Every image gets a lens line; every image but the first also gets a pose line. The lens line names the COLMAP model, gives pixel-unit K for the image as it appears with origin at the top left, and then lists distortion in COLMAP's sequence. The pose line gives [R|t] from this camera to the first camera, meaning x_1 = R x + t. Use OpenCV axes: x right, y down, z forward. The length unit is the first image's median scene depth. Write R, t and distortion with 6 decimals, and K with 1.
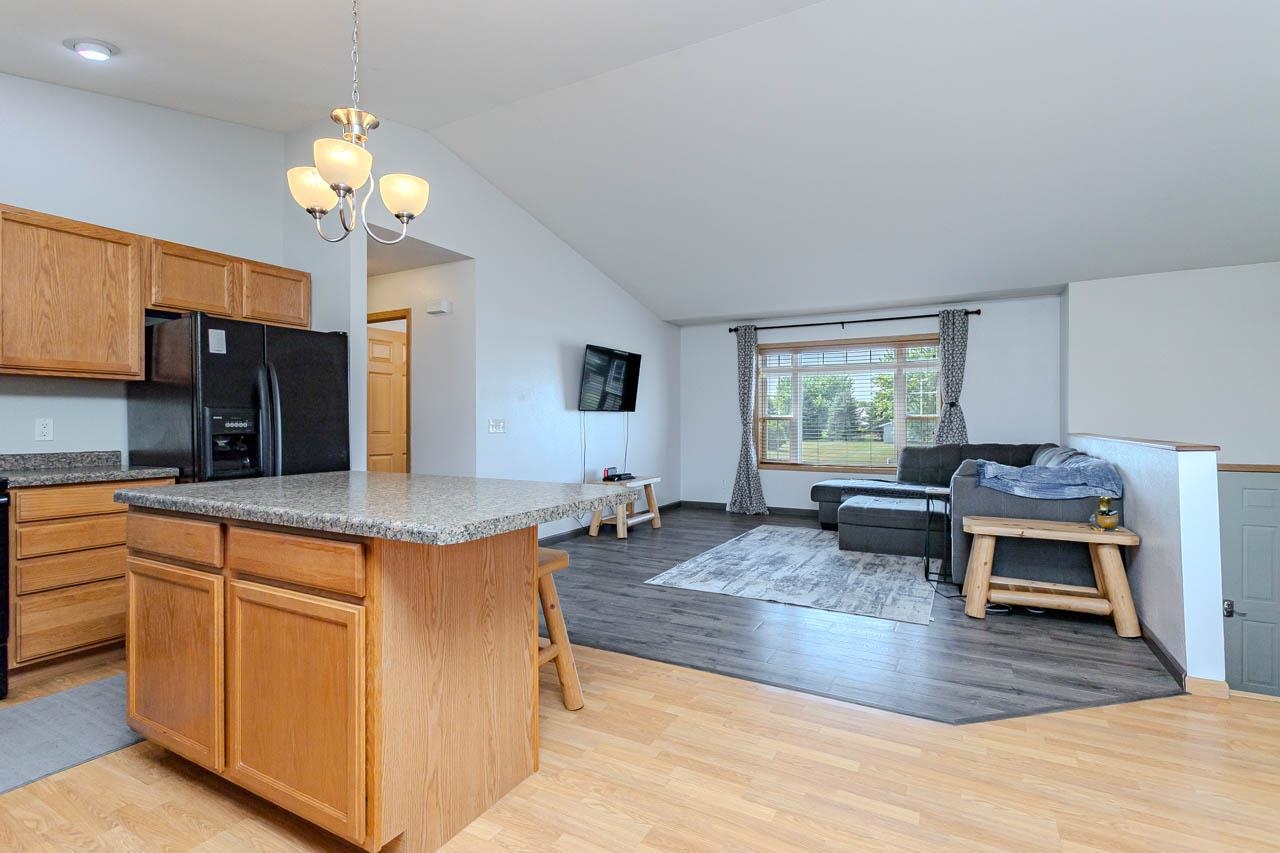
lens RADIAL K [[611.2, 0, 641.2], [0, 611.2, 424.9], [0, 0, 1]] dist [0.001669, 0.000311]
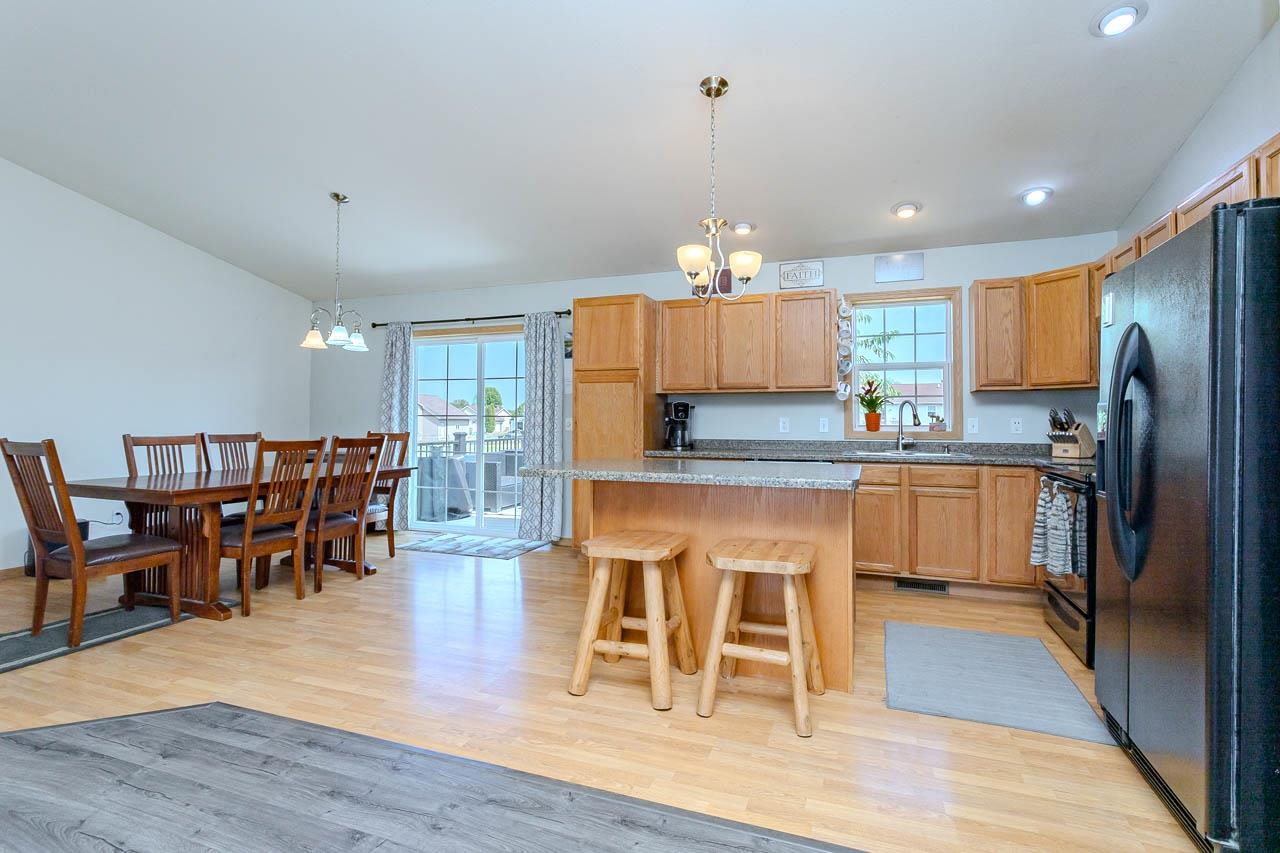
lens RADIAL K [[610.0, 0, 637.8], [0, 610.0, 420.0], [0, 0, 1]] dist [-0.000213, 0.000173]
pose [[-0.992065, -0.004109, -0.125657, -0.072485], [-0.004721, 0.999978, 0.004572, -0.009414], [0.125636, 0.005129, -0.992063, 1.928948]]
